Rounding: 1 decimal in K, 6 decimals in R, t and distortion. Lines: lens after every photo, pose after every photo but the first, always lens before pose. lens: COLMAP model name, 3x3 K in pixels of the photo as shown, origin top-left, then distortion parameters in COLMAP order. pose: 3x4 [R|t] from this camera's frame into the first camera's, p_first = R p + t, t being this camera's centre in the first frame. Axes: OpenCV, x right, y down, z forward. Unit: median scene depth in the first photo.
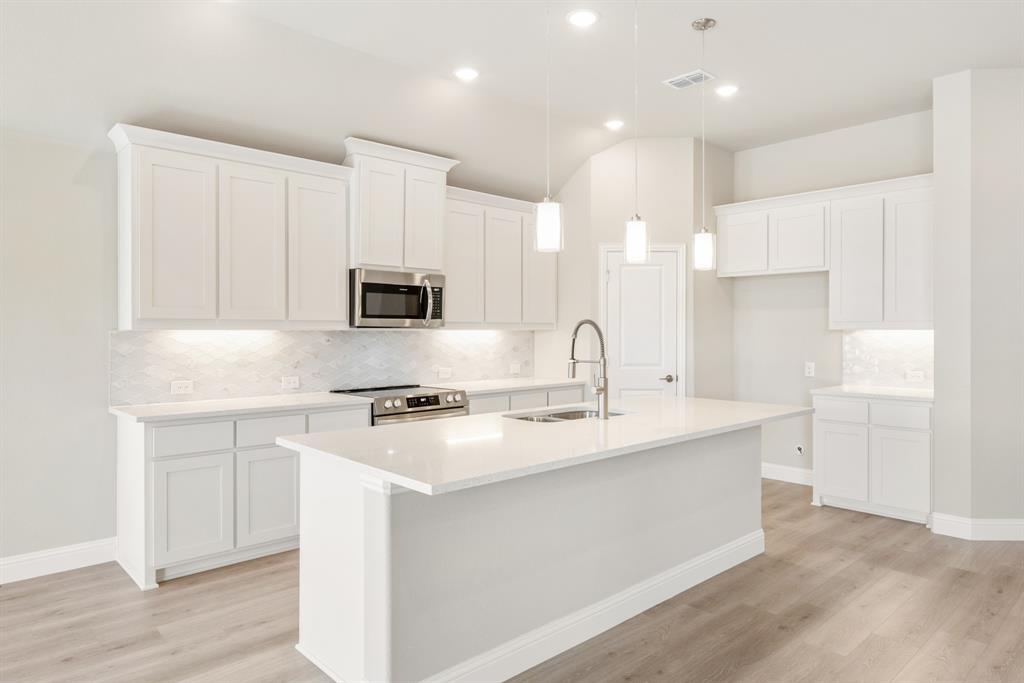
lens RADIAL K [[645.4, 0, 512.0], [0, 645.4, 341.5], [0, 0, 1]] dist [0.001851, 0.000341]
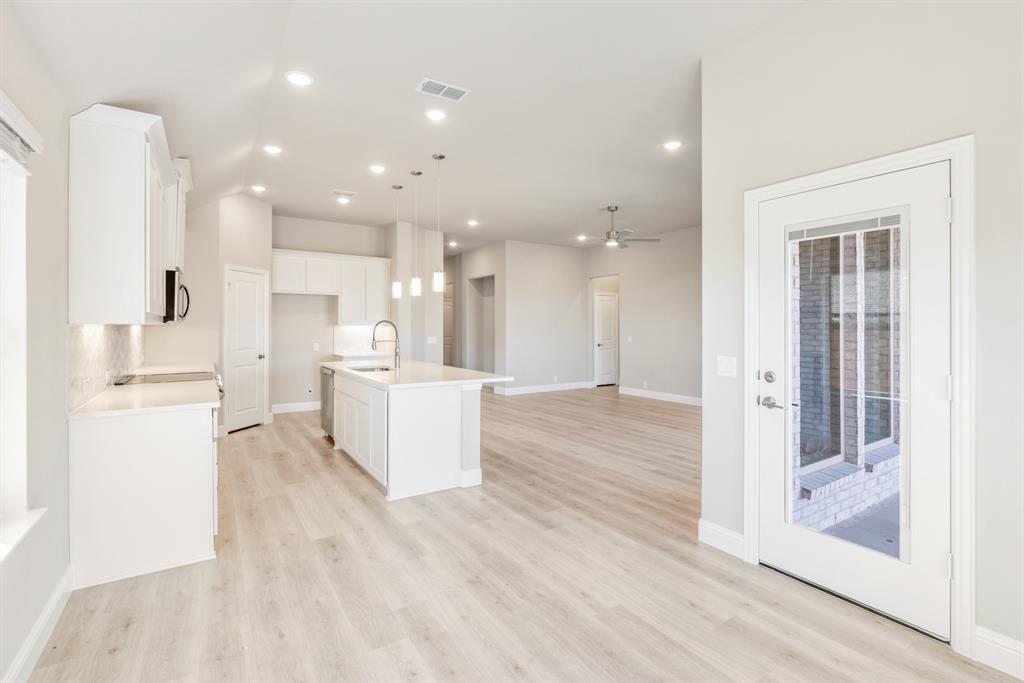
lens RADIAL K [[469.2, 0, 513.2], [0, 469.2, 328.3], [0, 0, 1]] dist [-0.000944, -0.000117]
pose [[0.175131, -0.000300, 0.984545, -1.245729], [0.018434, 0.999826, -0.002975, 0.003664], [-0.984373, 0.018670, 0.175106, 0.339123]]
